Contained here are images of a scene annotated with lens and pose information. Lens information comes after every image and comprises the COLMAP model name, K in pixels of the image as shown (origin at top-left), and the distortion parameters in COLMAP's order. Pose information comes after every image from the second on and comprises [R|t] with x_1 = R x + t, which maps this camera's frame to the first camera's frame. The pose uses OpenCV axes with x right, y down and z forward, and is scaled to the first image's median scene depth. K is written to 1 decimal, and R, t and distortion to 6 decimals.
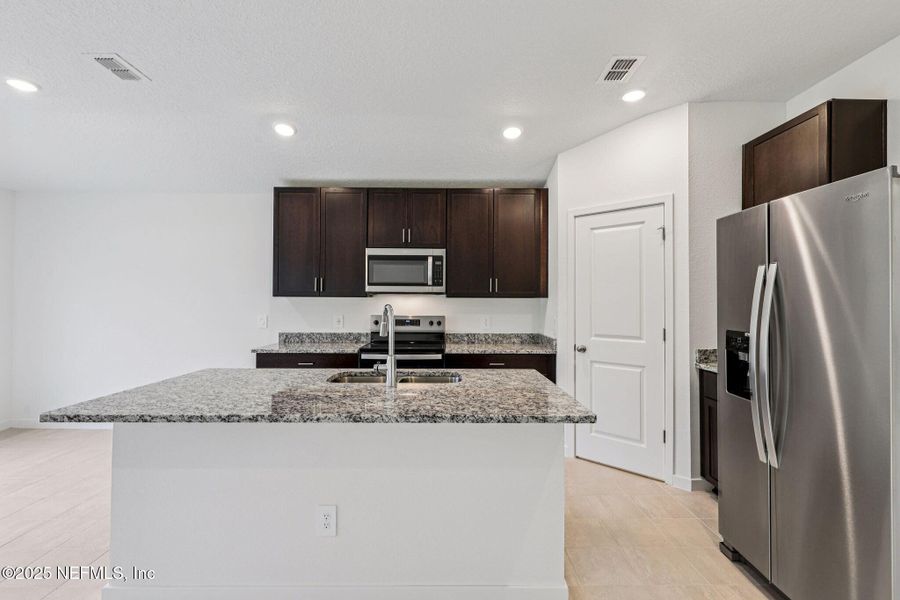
lens RADIAL K [[416.6, 0, 450.0], [0, 416.6, 300.0], [0, 0, 1]] dist [0.000783, -0.000173]
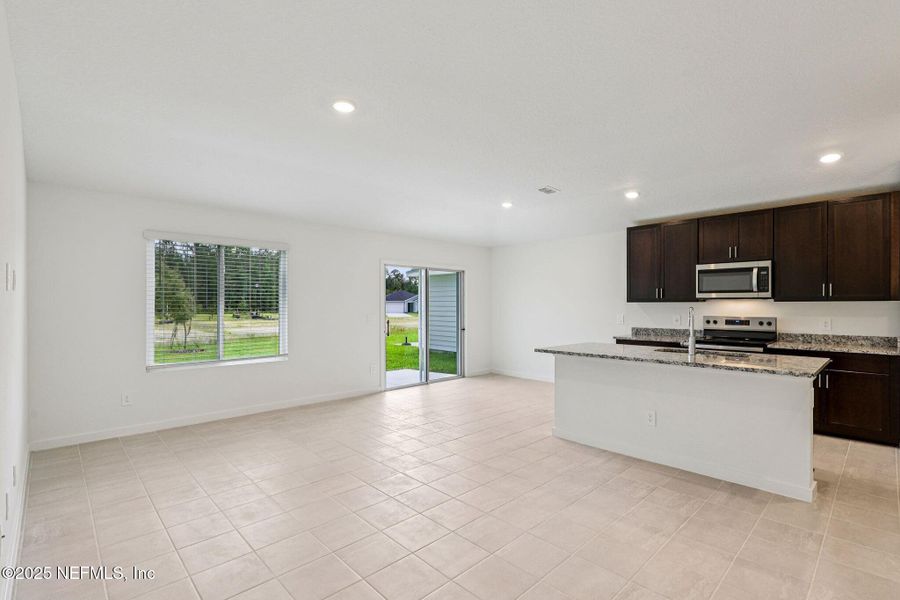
lens RADIAL K [[416.6, 0, 450.0], [0, 416.6, 300.0], [0, 0, 1]] dist [0.000783, -0.000173]
pose [[0.681434, -0.014113, -0.731743, 0.228068], [0.007368, 0.999896, -0.012423, -0.002511], [0.731842, 0.003074, 0.681467, -0.464364]]
